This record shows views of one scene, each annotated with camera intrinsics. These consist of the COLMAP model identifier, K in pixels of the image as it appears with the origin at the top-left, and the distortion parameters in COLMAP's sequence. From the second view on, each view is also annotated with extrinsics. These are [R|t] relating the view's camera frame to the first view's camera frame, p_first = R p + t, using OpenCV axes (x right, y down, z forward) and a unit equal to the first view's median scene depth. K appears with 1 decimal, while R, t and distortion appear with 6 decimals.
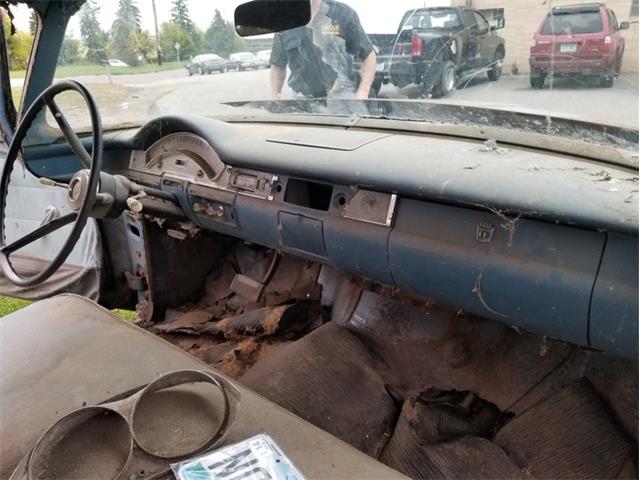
lens RADIAL K [[507.2, 0, 320.0], [0, 507.2, 240.0], [0, 0, 1]] dist [0.022647, -0.003881]
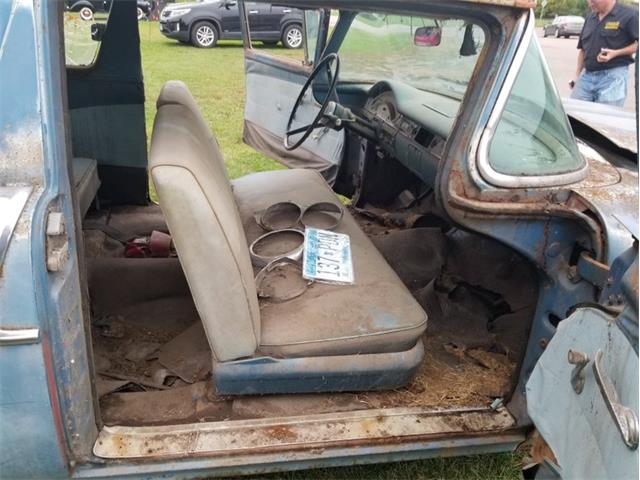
lens RADIAL K [[507.2, 0, 320.0], [0, 507.2, 240.0], [0, 0, 1]] dist [0.022647, -0.003881]
pose [[0.804594, 0.333336, -0.491441, 0.659013], [-0.295502, 0.942594, 0.155545, 0.074467], [0.515079, 0.020071, 0.856908, -0.695151]]
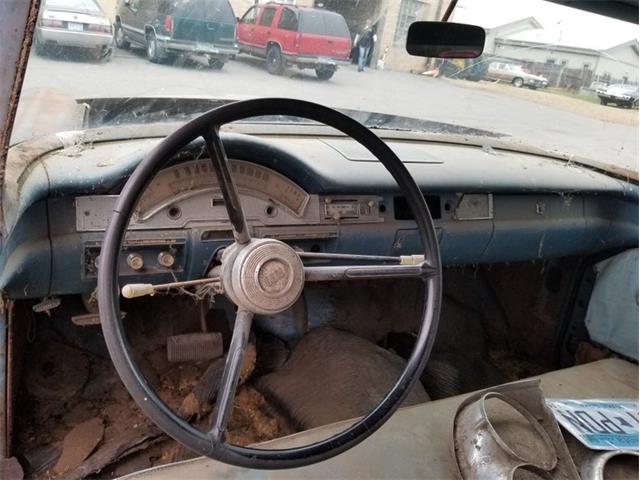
lens RADIAL K [[507.2, 0, 320.0], [0, 507.2, 240.0], [0, 0, 1]] dist [0.022647, -0.003881]
pose [[0.380765, -0.256672, 0.888334, -0.988495], [0.168848, 0.963849, 0.206119, -0.257623], [-0.909125, 0.071511, 0.410339, 0.684958]]
